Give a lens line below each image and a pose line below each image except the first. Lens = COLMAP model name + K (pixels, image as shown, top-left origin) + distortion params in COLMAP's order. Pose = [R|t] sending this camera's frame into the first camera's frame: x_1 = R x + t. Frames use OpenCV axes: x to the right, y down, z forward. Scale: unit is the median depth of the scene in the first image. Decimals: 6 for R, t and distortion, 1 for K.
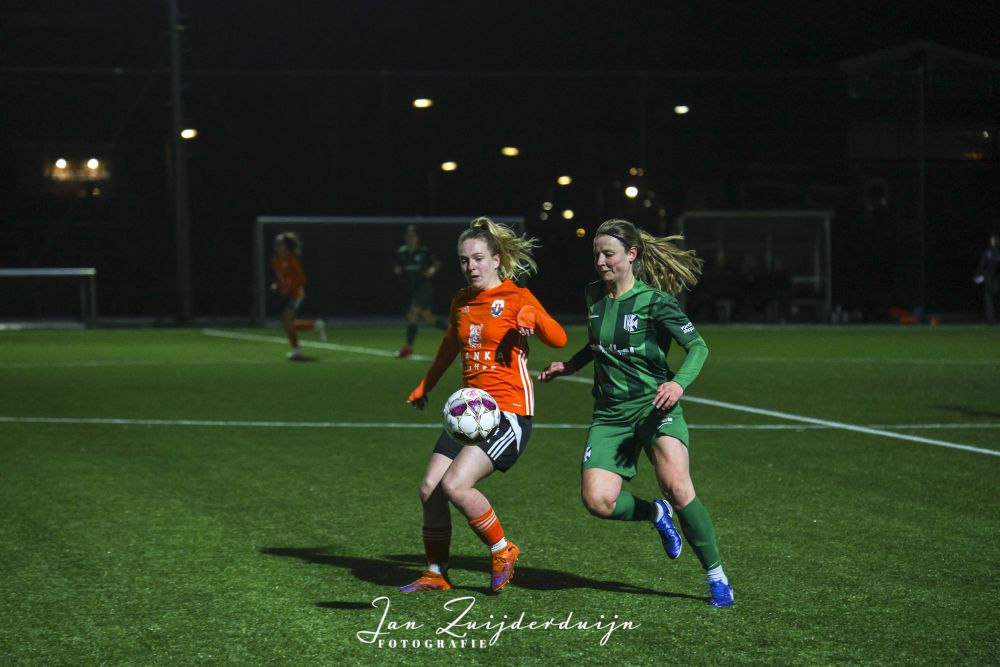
lens RADIAL K [[6072.2, 0, 500.0], [0, 6072.2, 333.5], [0, 0, 1]] dist [-12.254702, -1.704847]
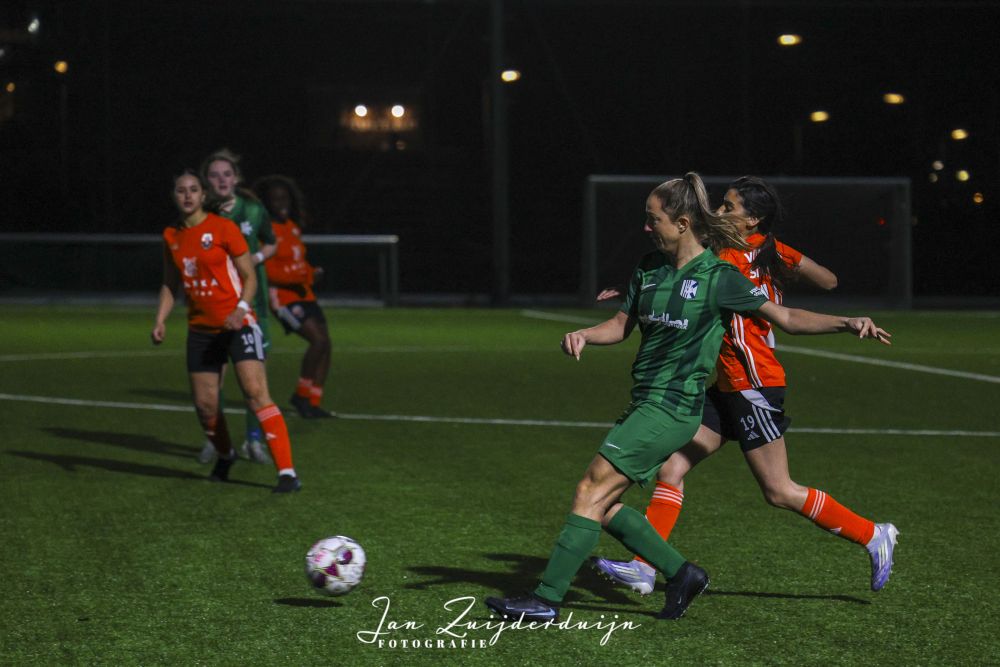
lens RADIAL K [[5886.5, 0, 500.0], [0, 5886.5, 333.5], [0, 0, 1]] dist [0.418725, -0.085200]
pose [[0.997853, 0.009738, -0.064771, 0.000420], [-0.009525, 0.999948, 0.003594, -0.000286], [0.064802, -0.002969, 0.997894, 0.154346]]
